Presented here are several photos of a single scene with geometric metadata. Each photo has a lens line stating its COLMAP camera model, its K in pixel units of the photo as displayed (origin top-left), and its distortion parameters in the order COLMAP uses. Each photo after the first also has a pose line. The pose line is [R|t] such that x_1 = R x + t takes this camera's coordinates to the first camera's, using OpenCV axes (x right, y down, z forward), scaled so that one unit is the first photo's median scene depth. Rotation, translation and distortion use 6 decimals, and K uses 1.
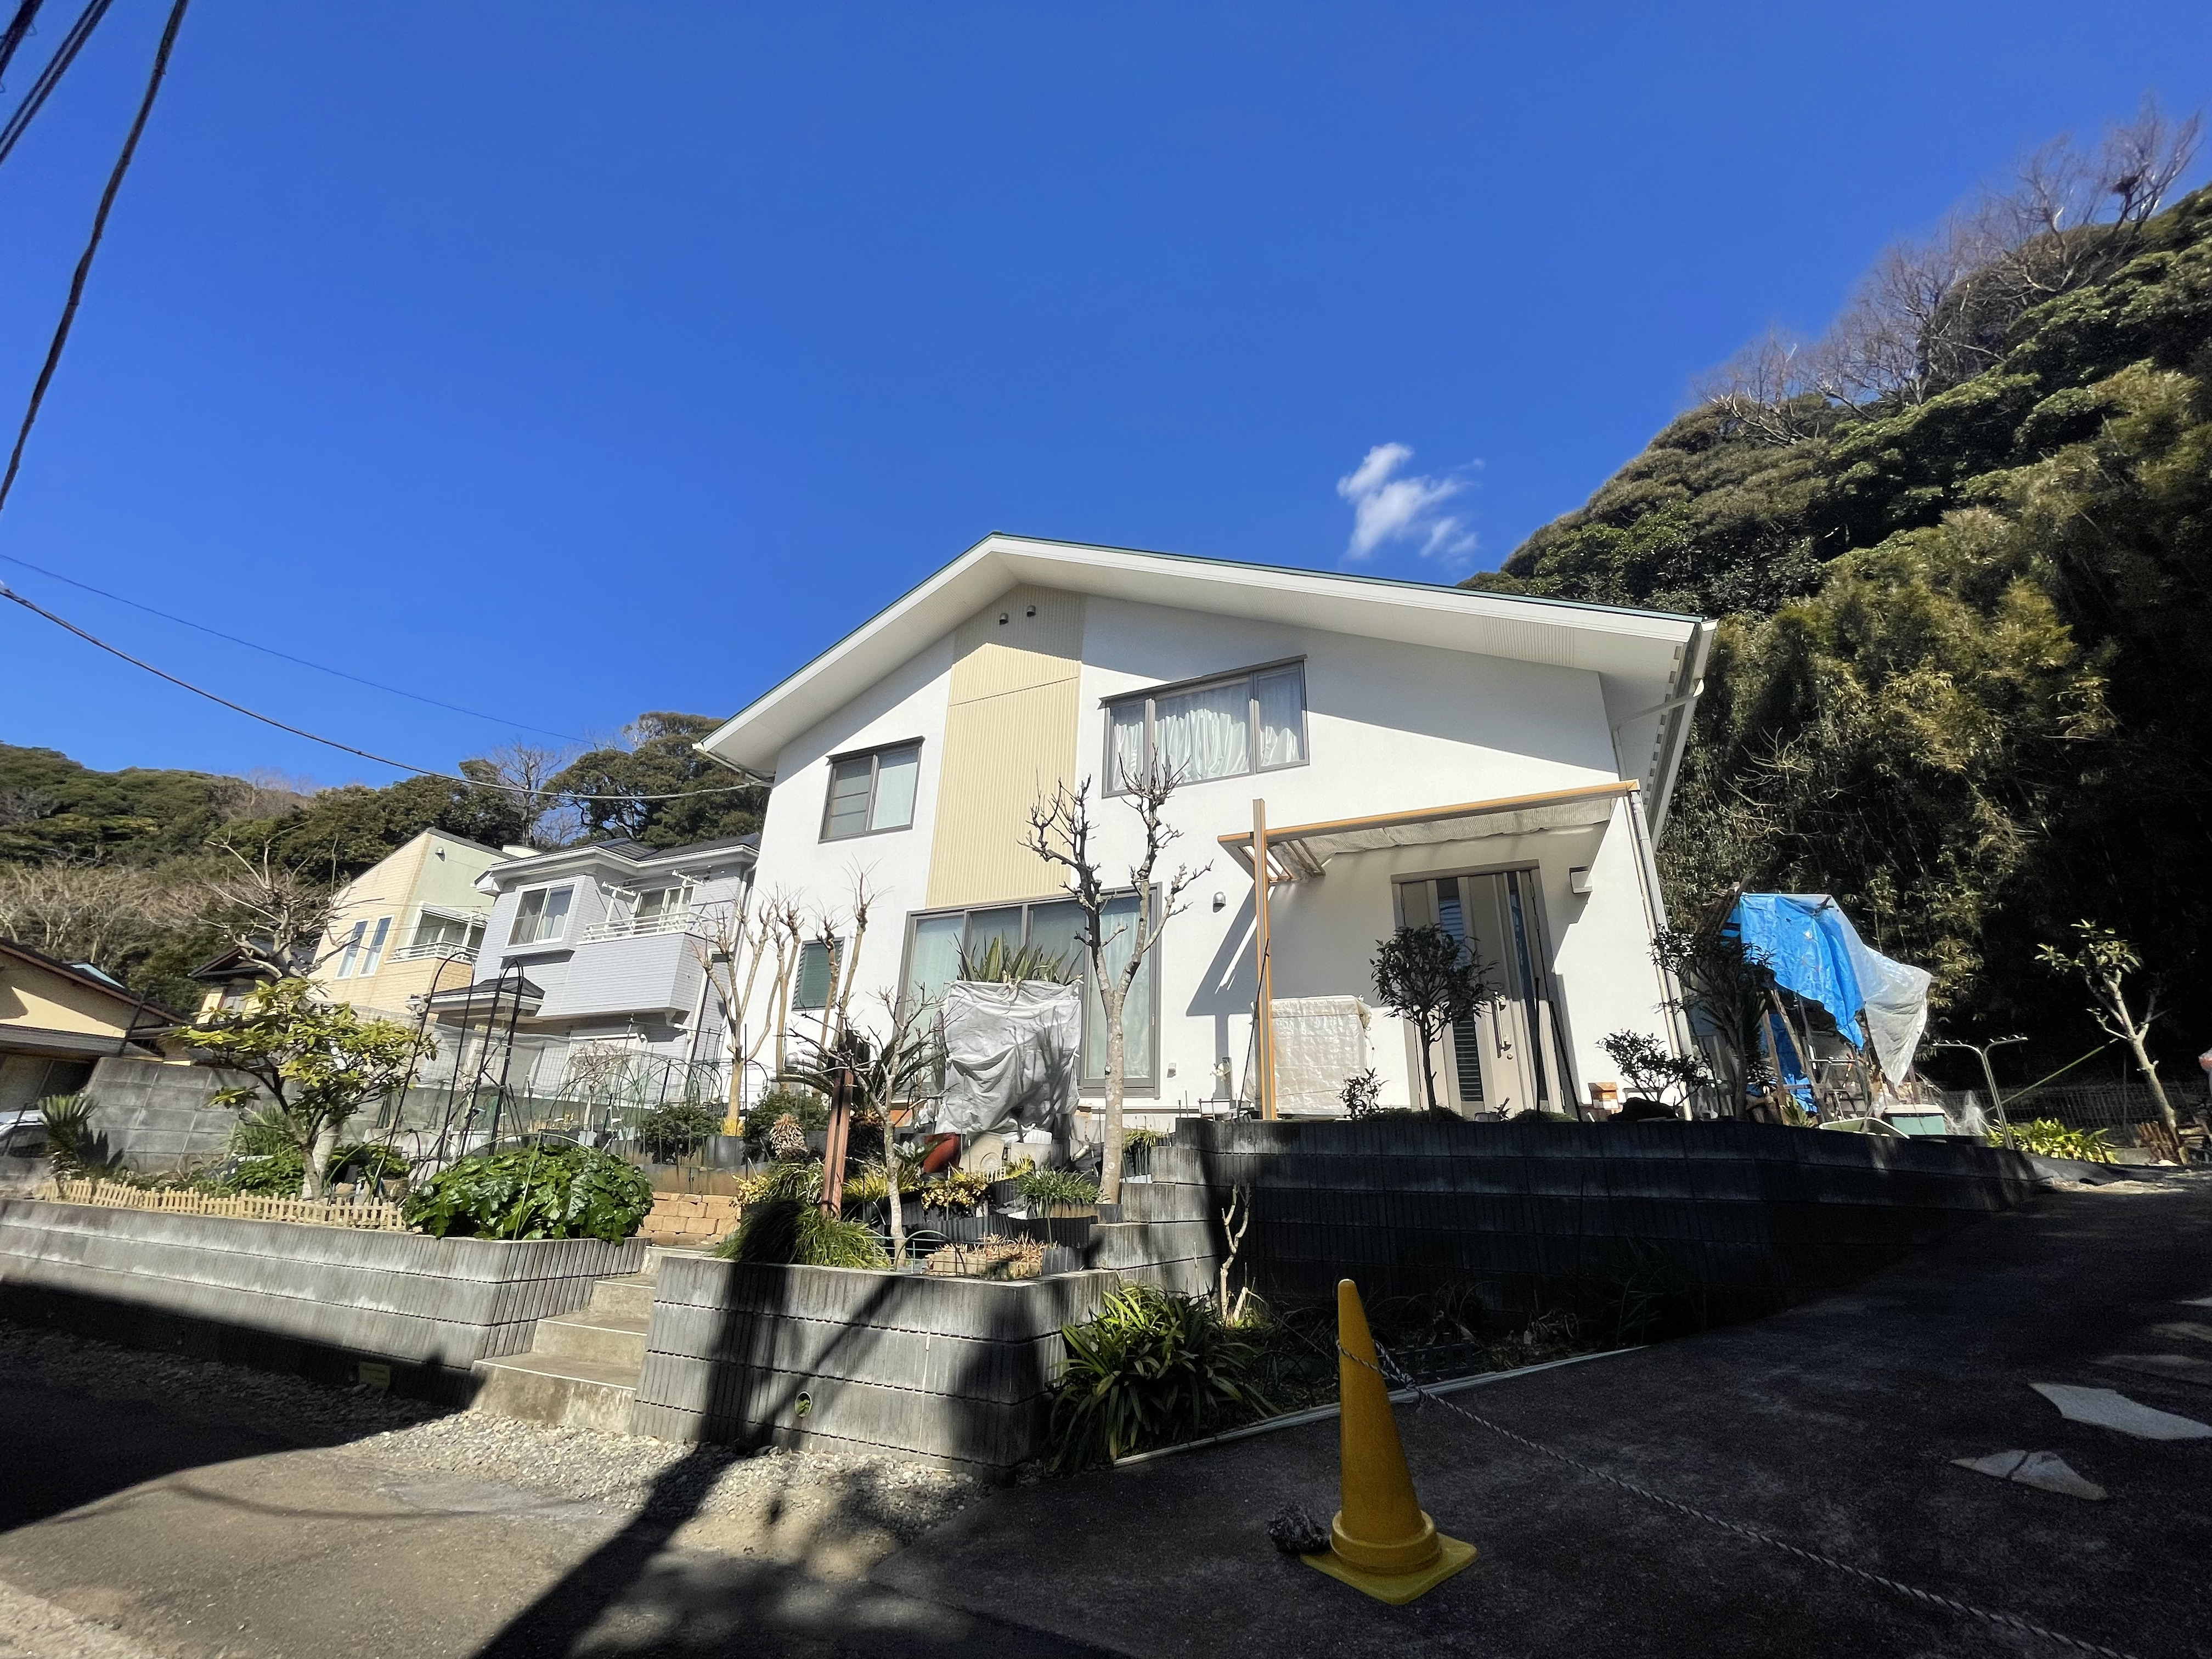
lens RADIAL K [[894.6, 0, 1105.5], [0, 894.6, 835.6], [0, 0, 1]] dist [-0.002237, -0.000120]
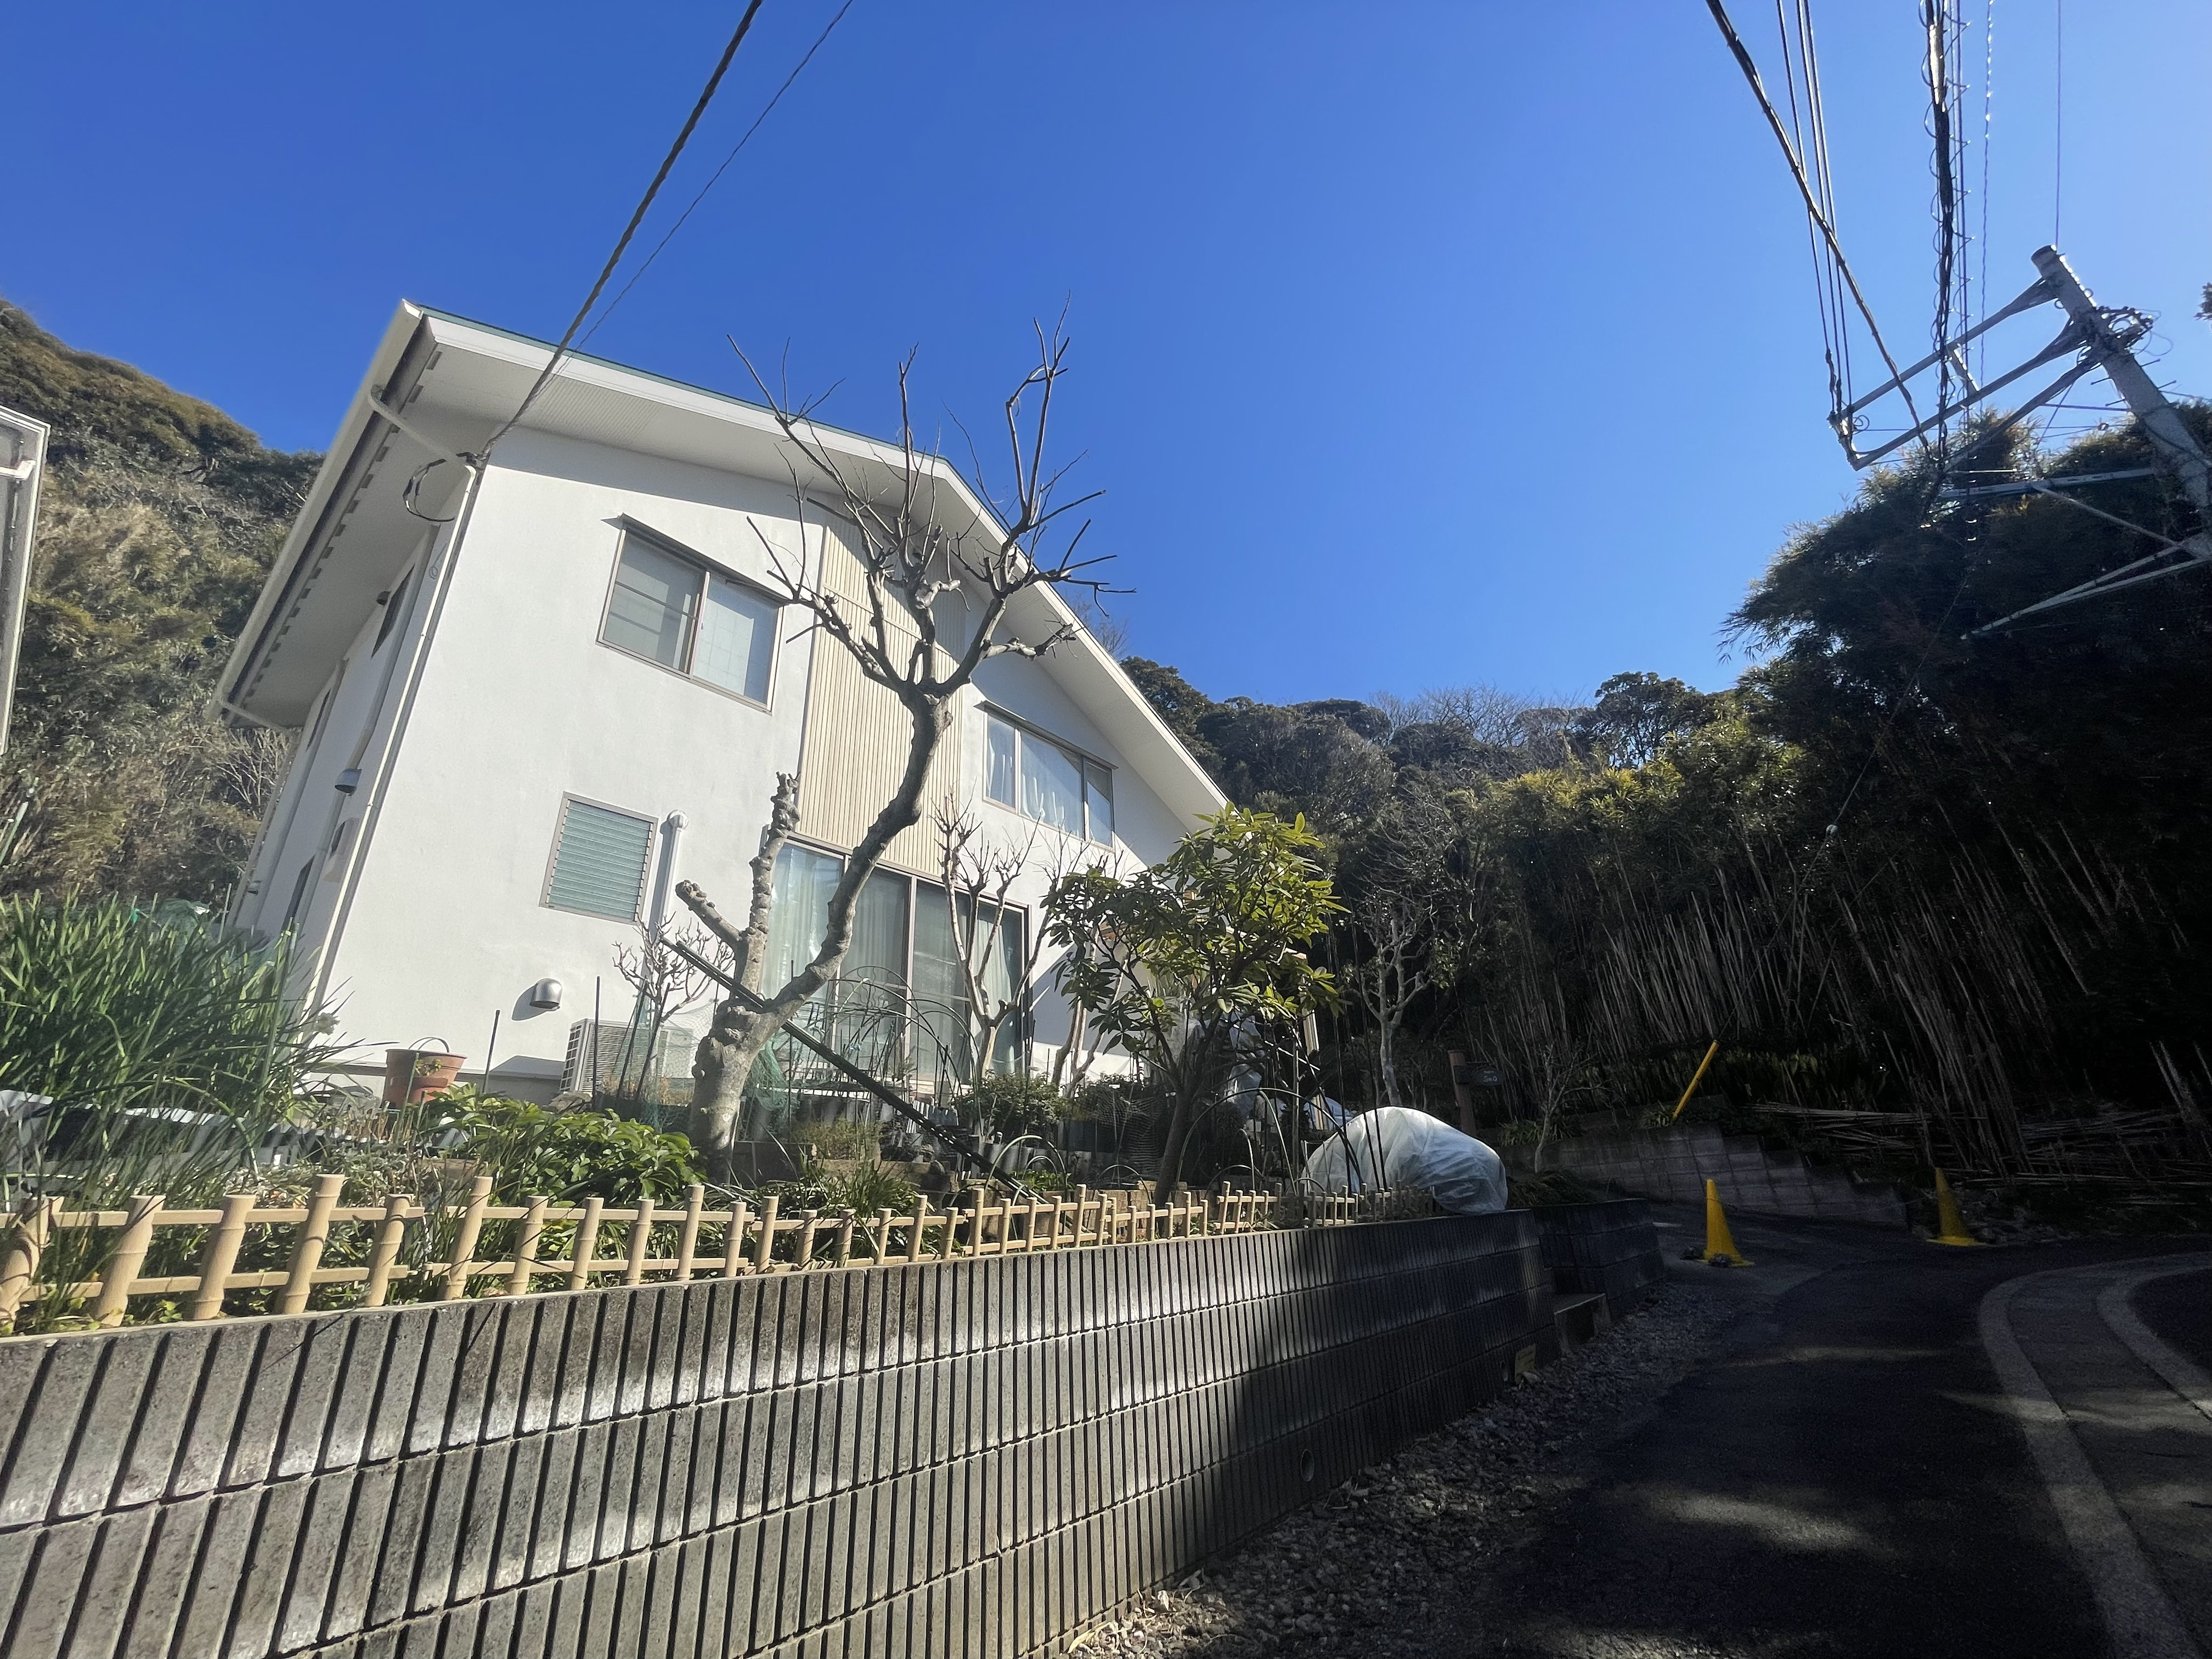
lens RADIAL K [[894.6, 0, 1102.4], [0, 894.6, 828.4], [0, 0, 1]] dist [-0.002237, -0.000120]
pose [[0.263784, 0.338675, 0.903171, -1.085454], [-0.311288, 0.916125, -0.252617, 0.253280], [-0.912972, -0.214510, 0.347084, 0.652345]]
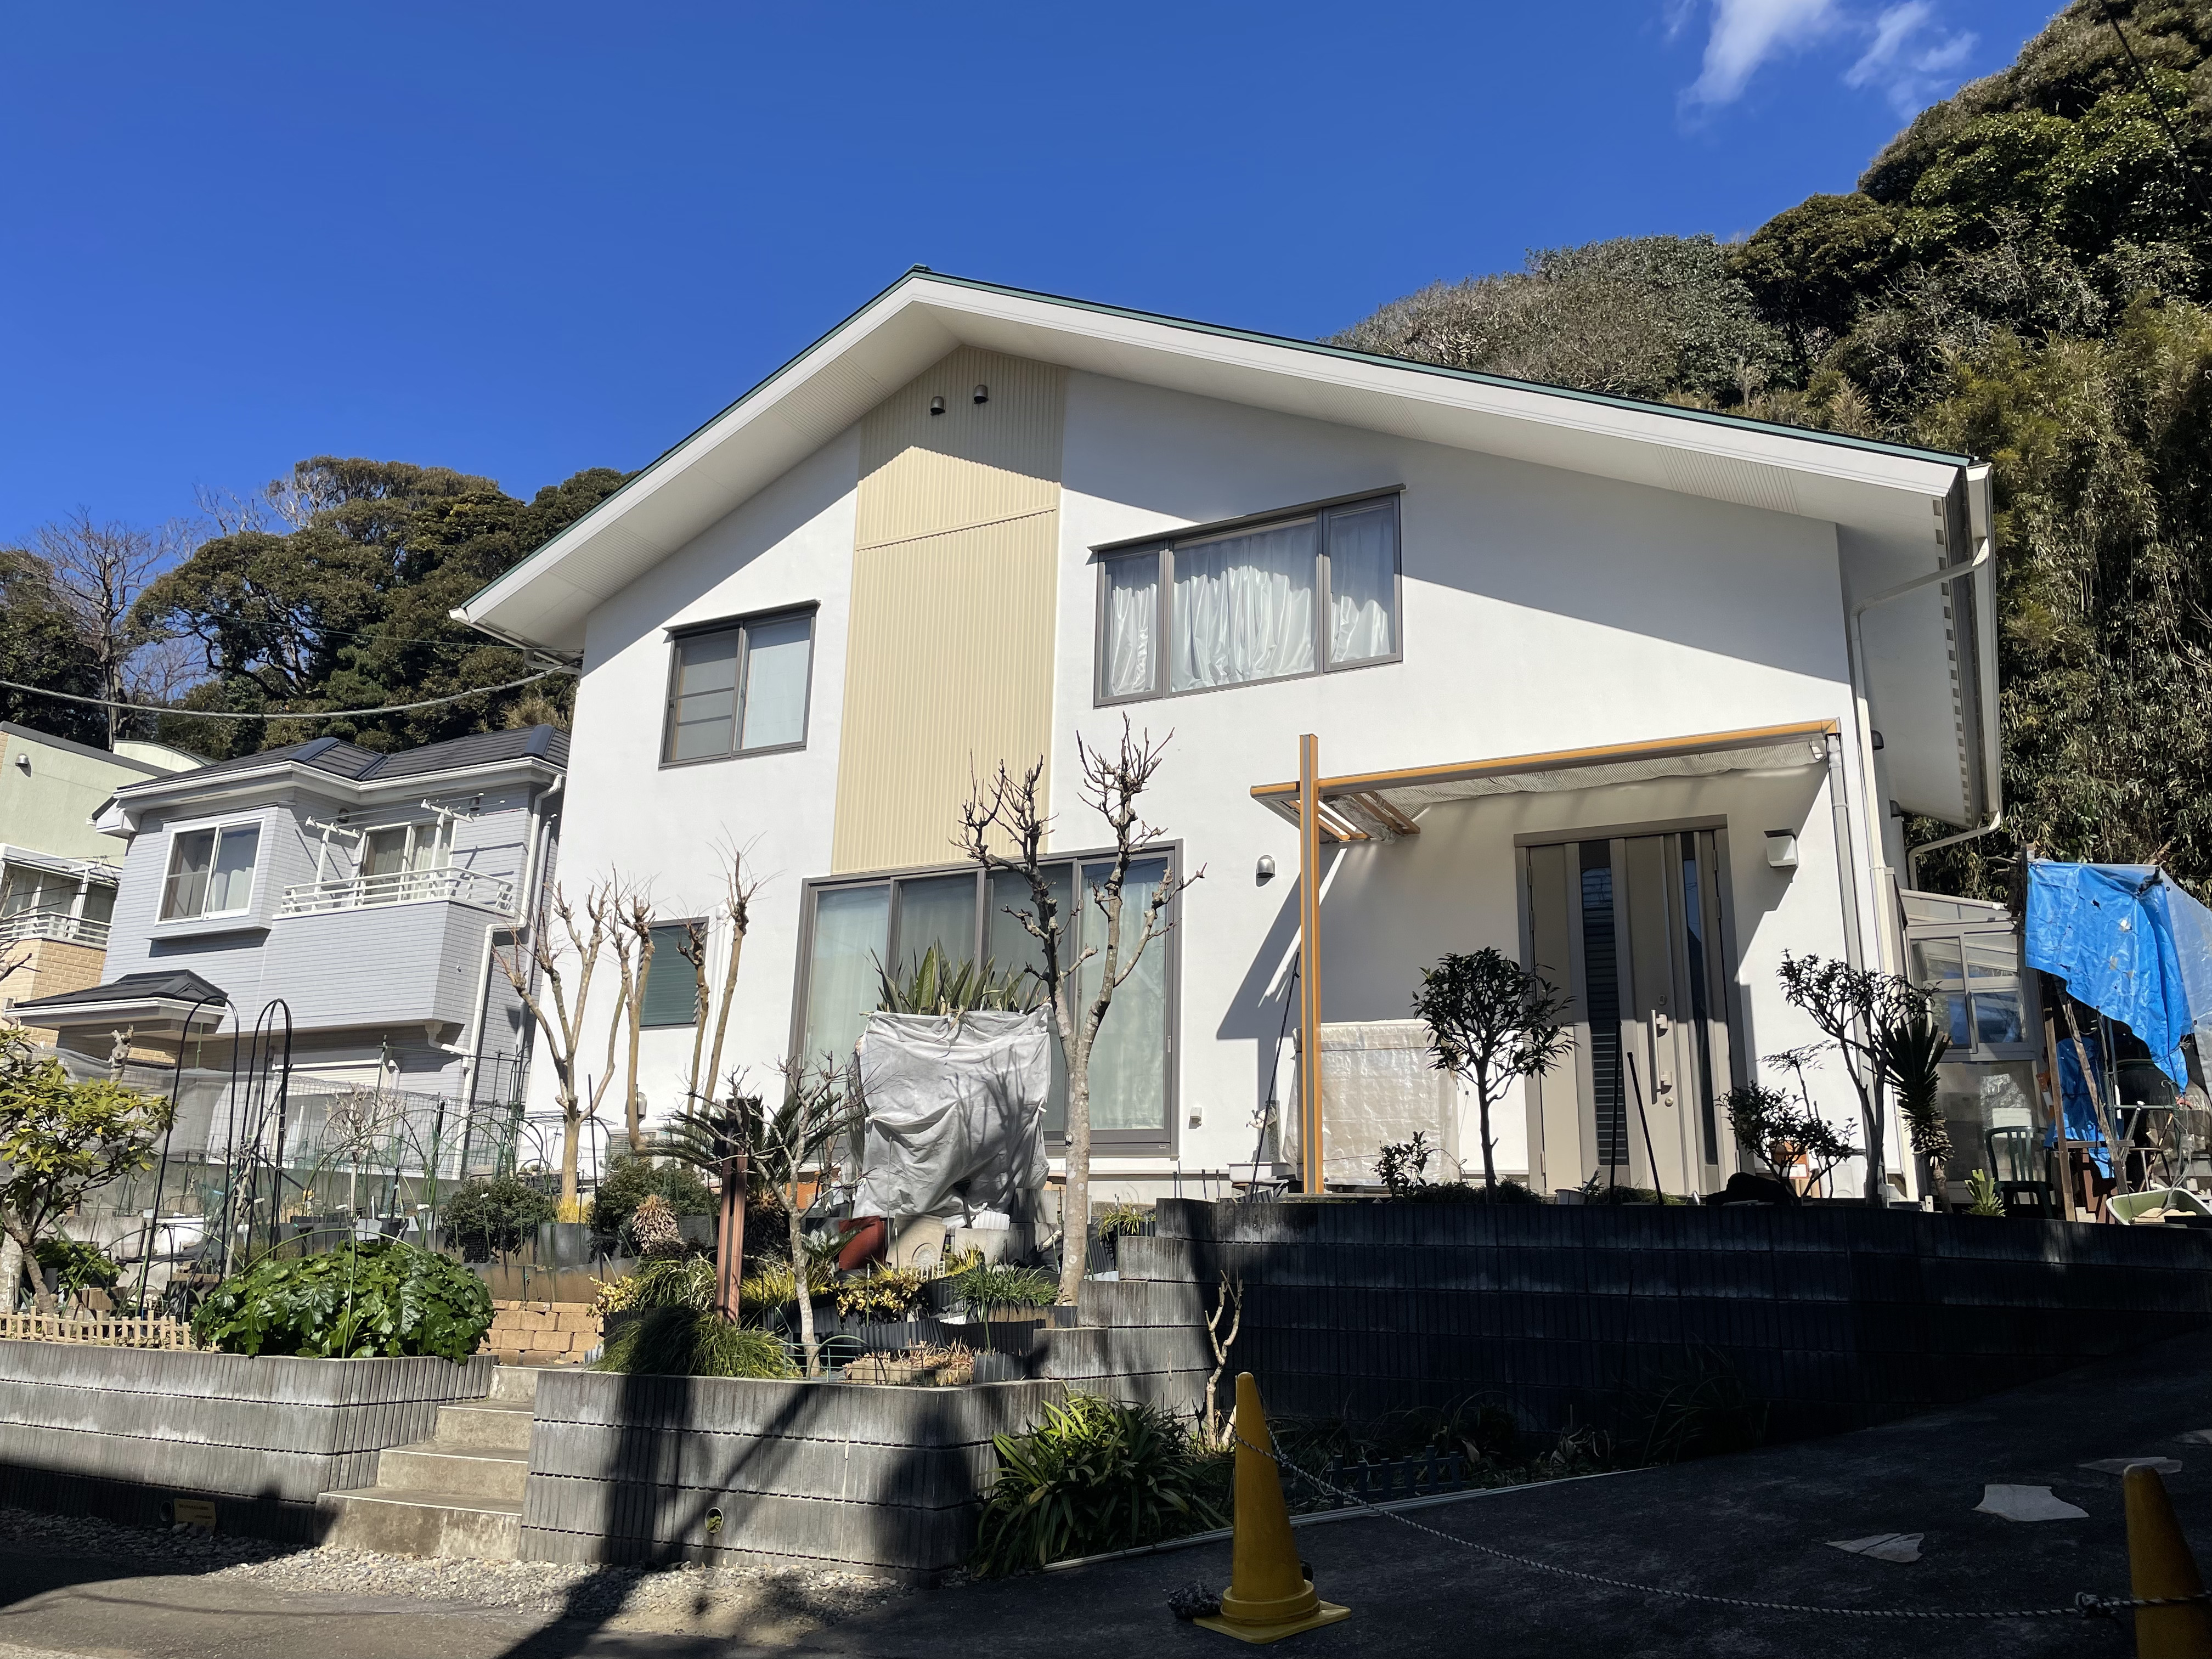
lens RADIAL K [[1668.0, 0, 1107.0], [0, 1668.0, 814.9], [0, 0, 1]] dist [0.076165, -0.082364]
pose [[0.999290, -0.015853, -0.034172, 0.058155], [0.019224, 0.994732, 0.100688, -0.107872], [0.032396, -0.101274, 0.994331, -0.273936]]
